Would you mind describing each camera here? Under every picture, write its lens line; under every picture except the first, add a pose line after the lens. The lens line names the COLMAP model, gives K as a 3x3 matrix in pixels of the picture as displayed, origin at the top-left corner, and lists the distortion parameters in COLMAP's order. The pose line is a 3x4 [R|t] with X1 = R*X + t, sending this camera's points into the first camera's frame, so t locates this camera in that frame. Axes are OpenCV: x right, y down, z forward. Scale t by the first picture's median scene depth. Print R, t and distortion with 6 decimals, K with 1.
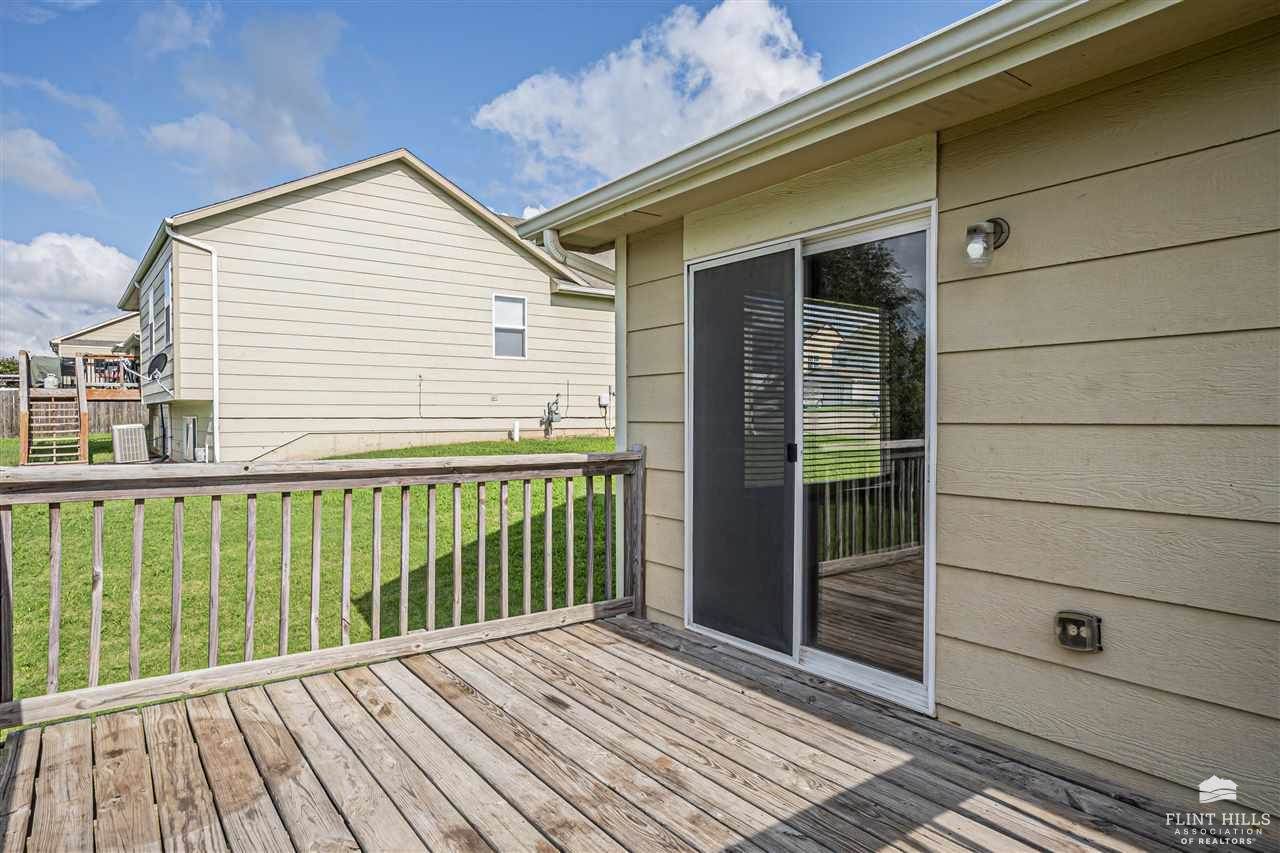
lens RADIAL K [[742.9, 0, 642.2], [0, 742.9, 421.2], [0, 0, 1]] dist [-0.016814, 0.021681]
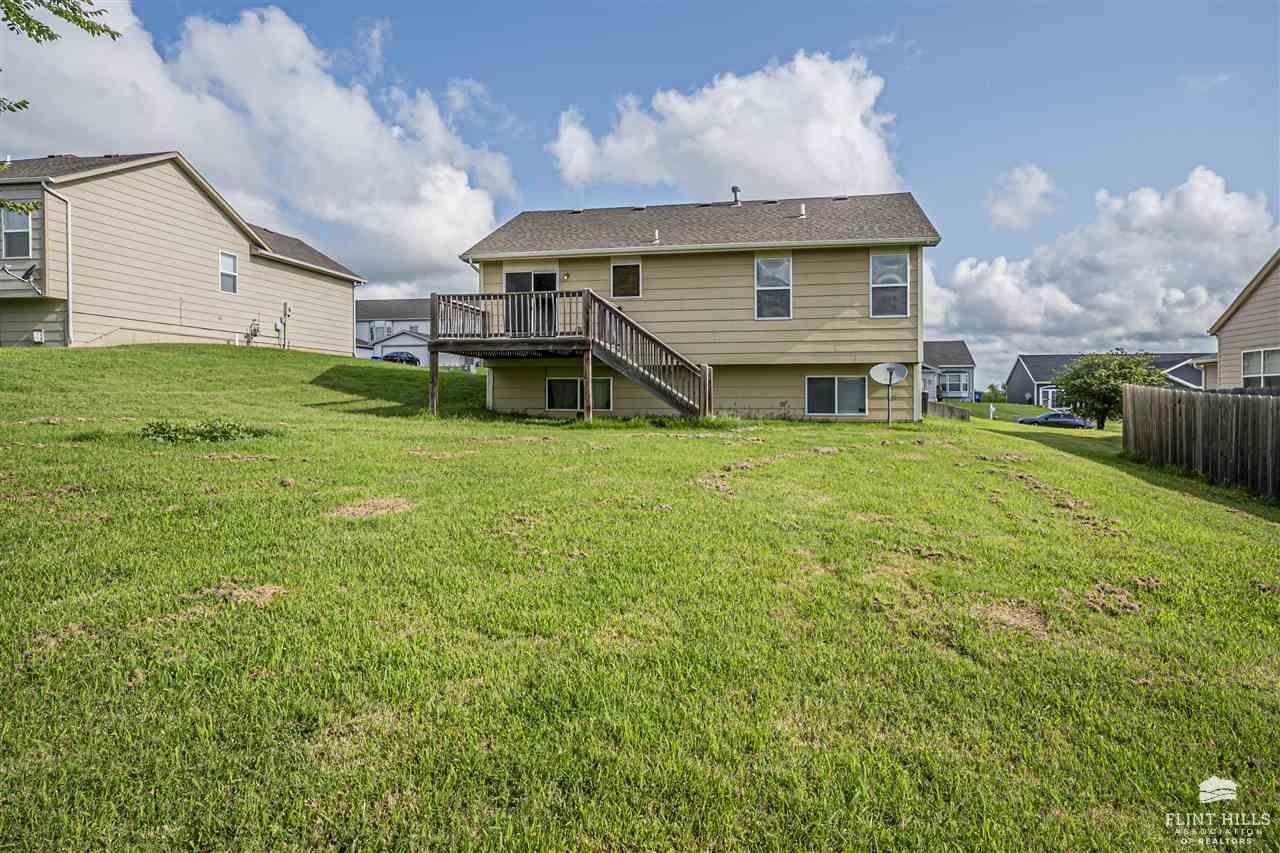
lens RADIAL K [[742.9, 0, 640.1], [0, 742.9, 418.3], [0, 0, 1]] dist [-0.016814, 0.021681]
pose [[0.736994, -0.015487, 0.675721, -0.592764], [0.003929, 0.999819, 0.018630, 0.151280], [-0.675887, -0.011075, 0.736922, -0.726624]]
